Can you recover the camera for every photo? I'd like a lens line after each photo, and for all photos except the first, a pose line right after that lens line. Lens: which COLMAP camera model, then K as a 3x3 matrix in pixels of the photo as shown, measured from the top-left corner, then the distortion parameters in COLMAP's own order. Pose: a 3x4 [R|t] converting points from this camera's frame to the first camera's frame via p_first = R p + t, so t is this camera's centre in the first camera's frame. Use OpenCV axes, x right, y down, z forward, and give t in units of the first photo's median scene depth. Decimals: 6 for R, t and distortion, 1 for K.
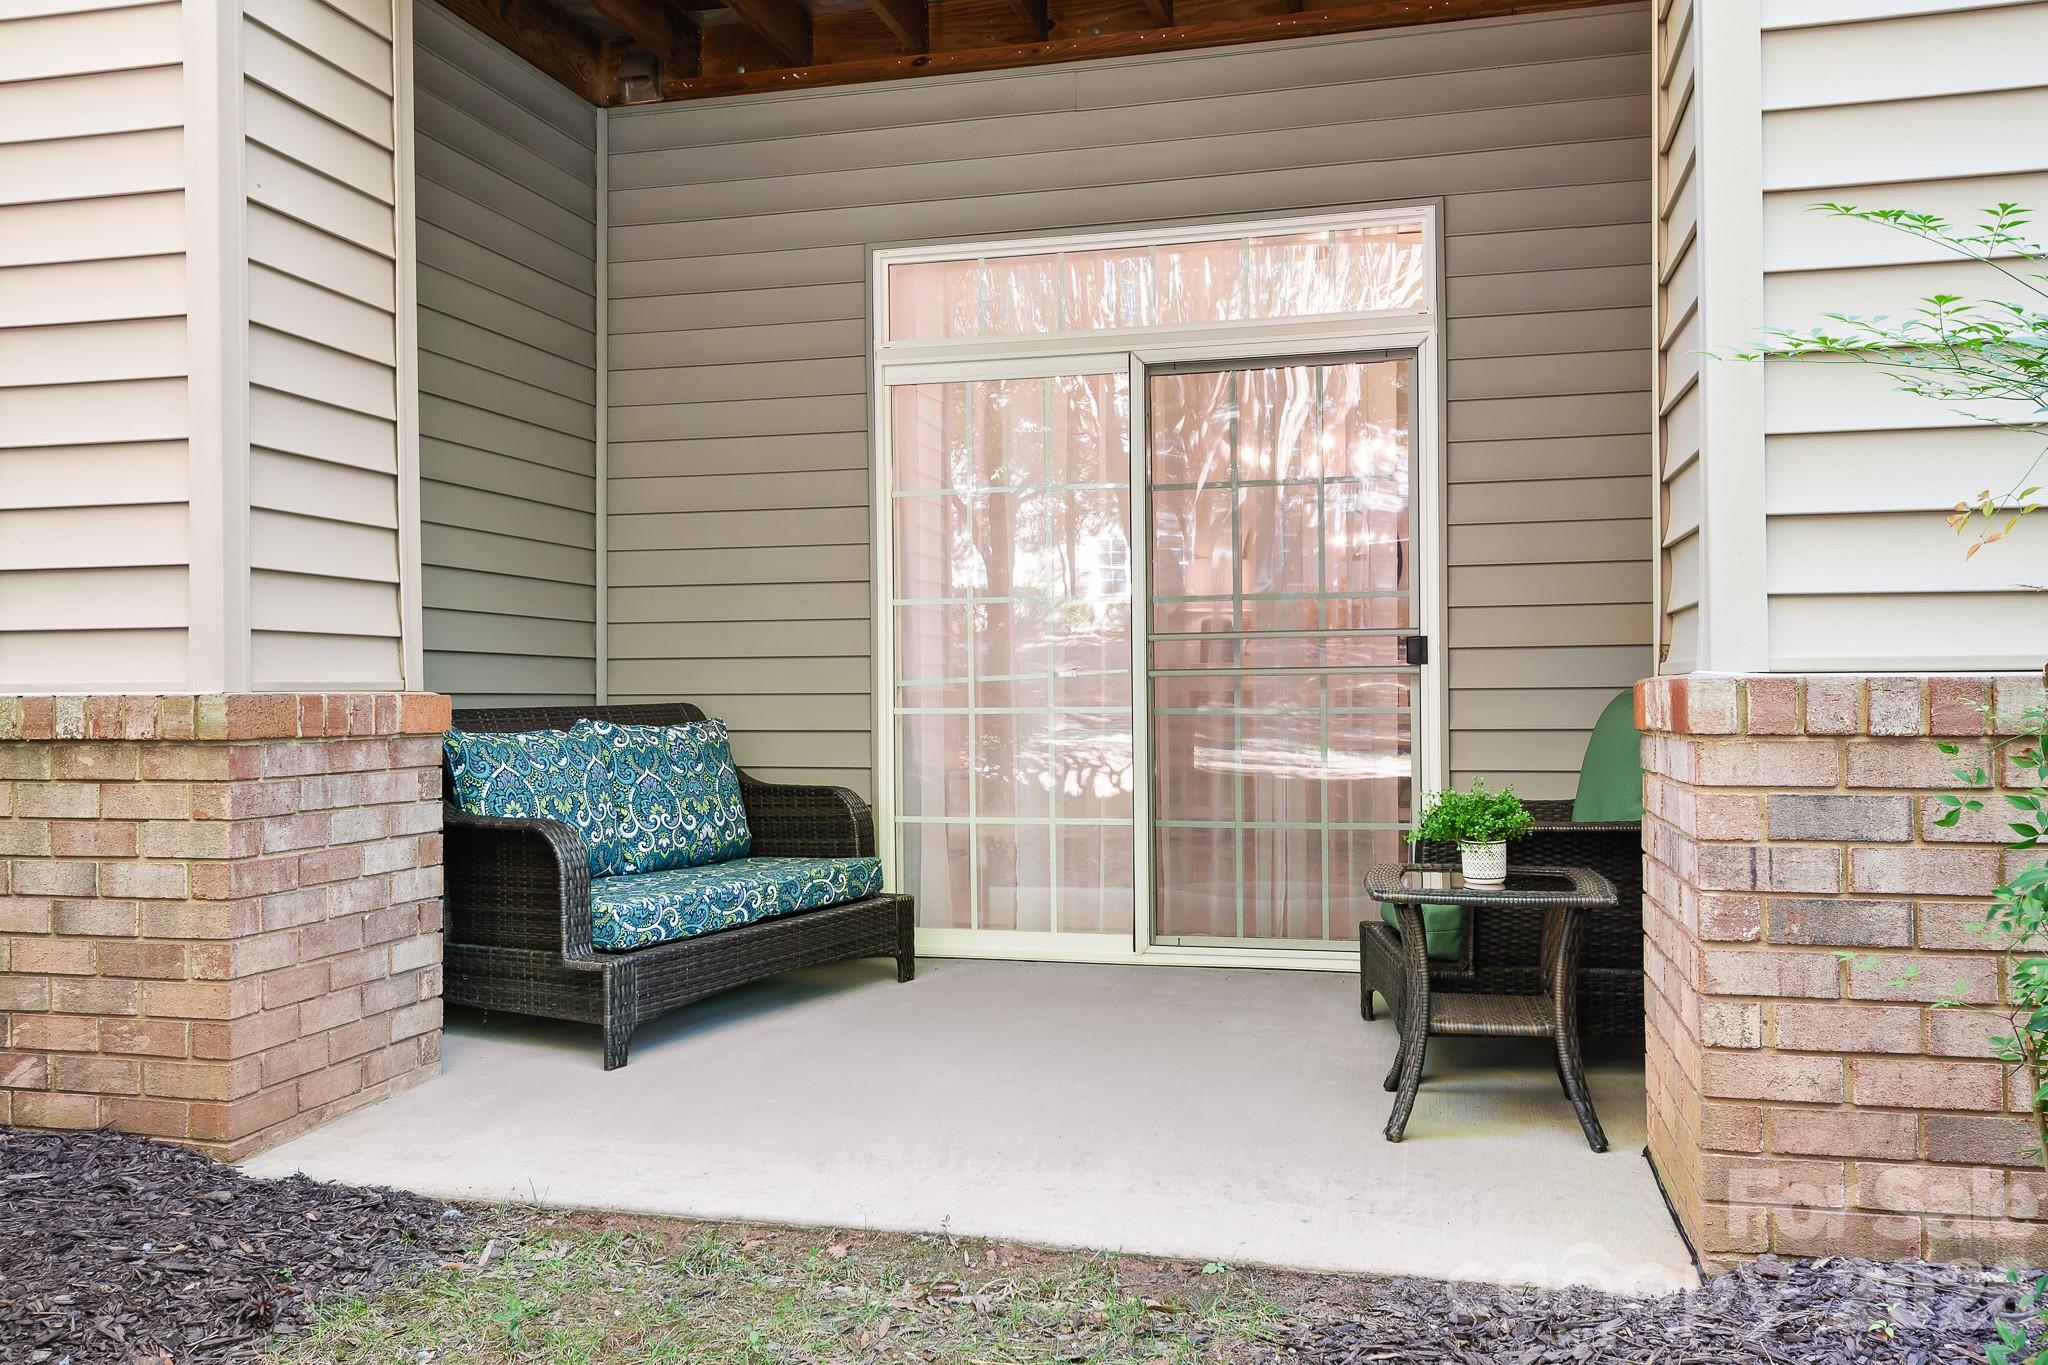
lens RADIAL K [[1577.5, 0, 1014.2], [0, 1577.5, 678.2], [0, 0, 1]] dist [0.009759, 0.012159]
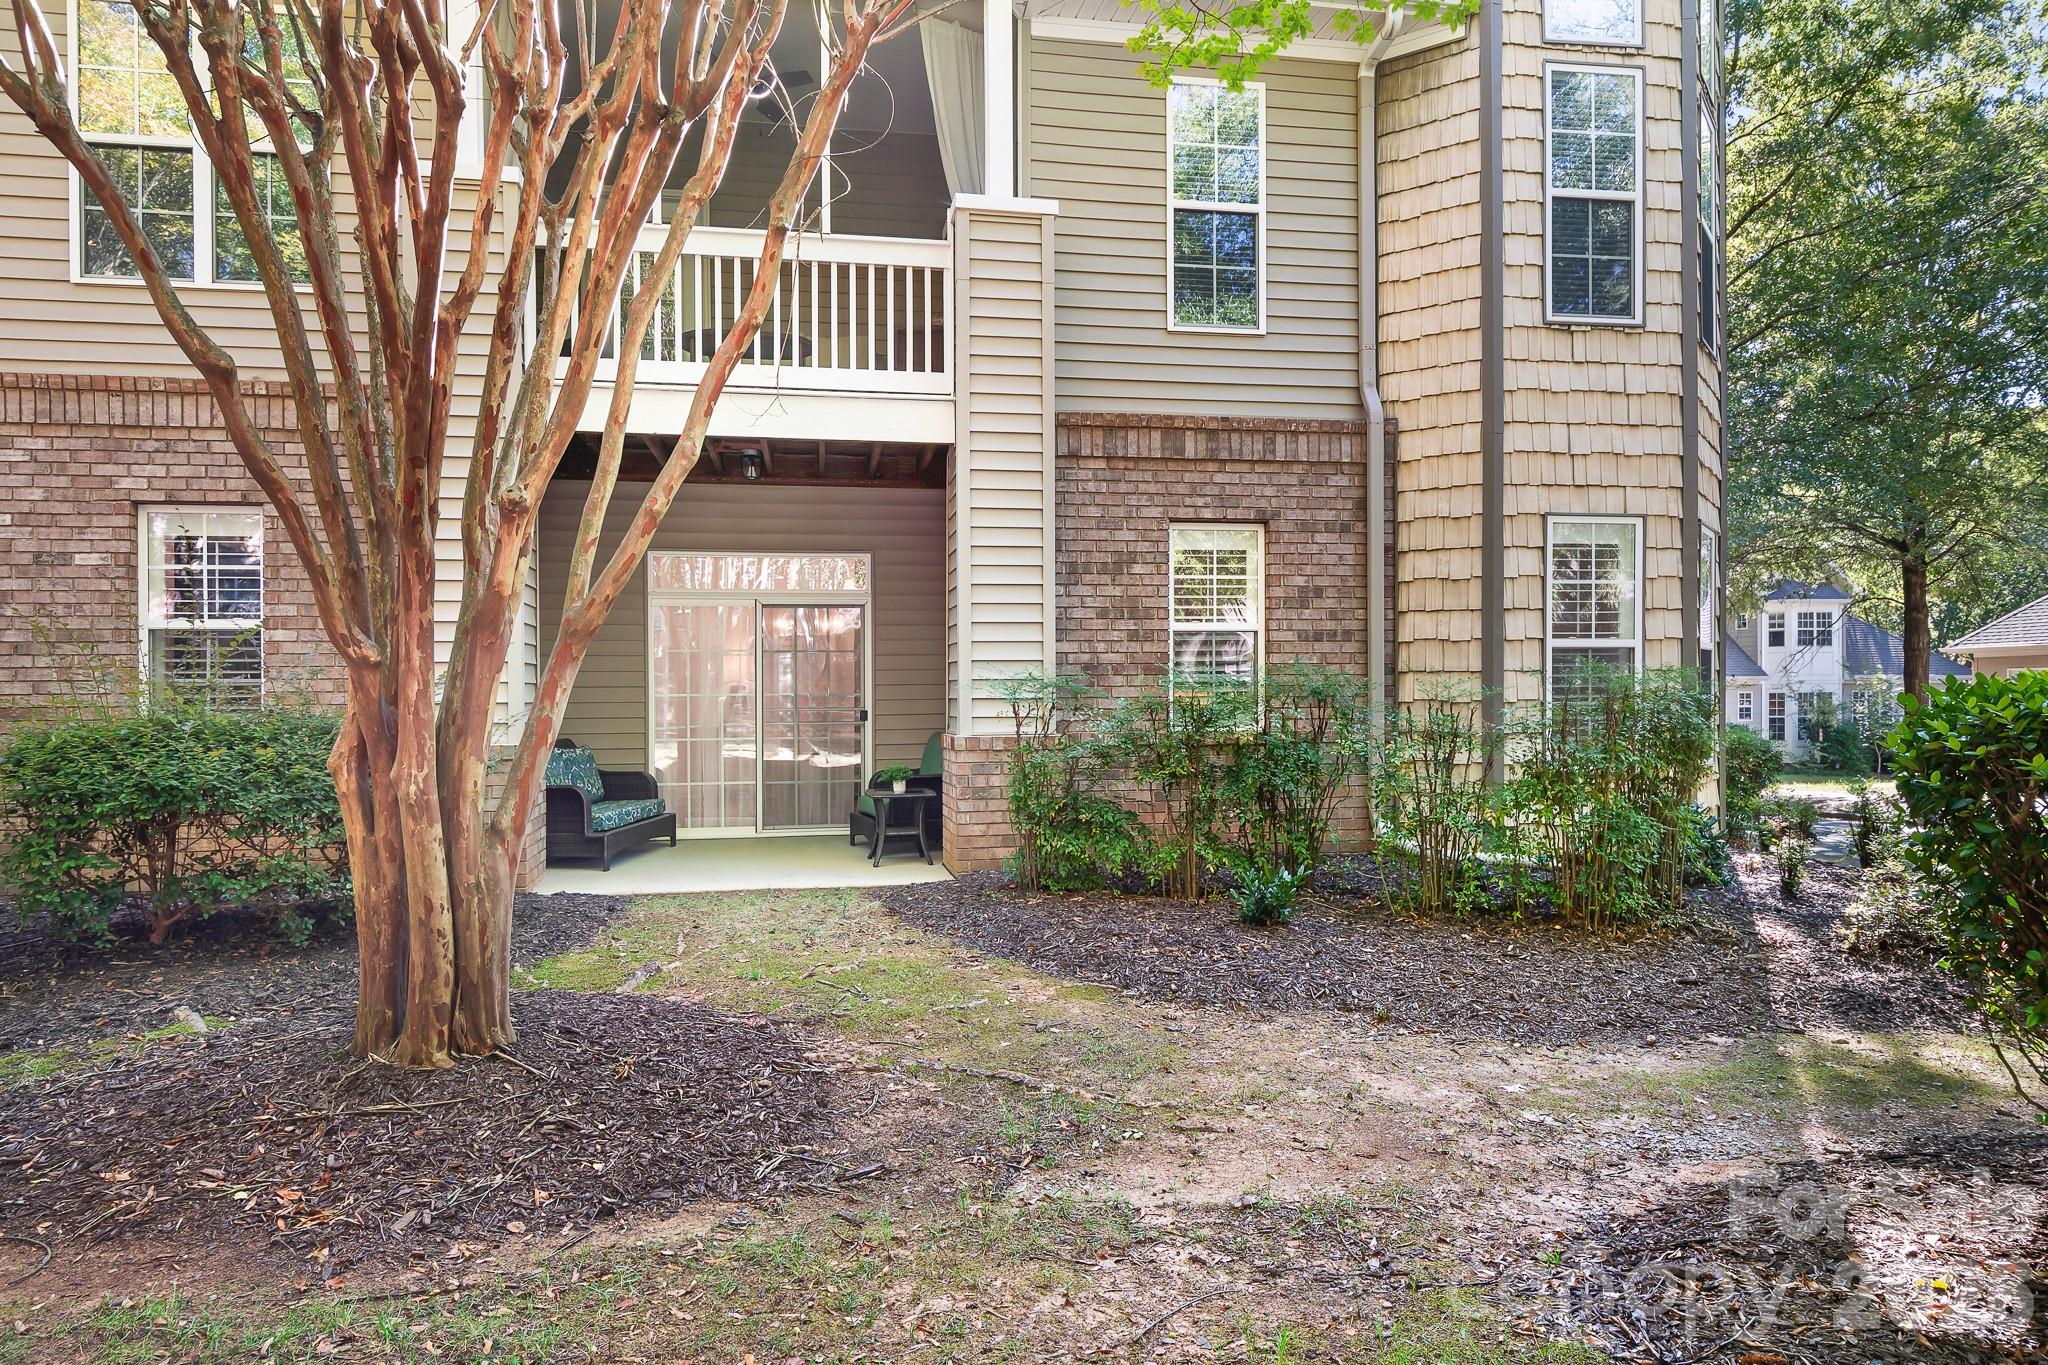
lens RADIAL K [[1236.1, 0, 1016.5], [0, 1236.1, 687.5], [0, 0, 1]] dist [0.007587, 0.001552]
pose [[0.900322, 0.002422, 0.435218, -0.556250], [-0.002946, 0.999996, 0.000529, -0.087141], [-0.435214, -0.001758, 0.900325, -1.320535]]
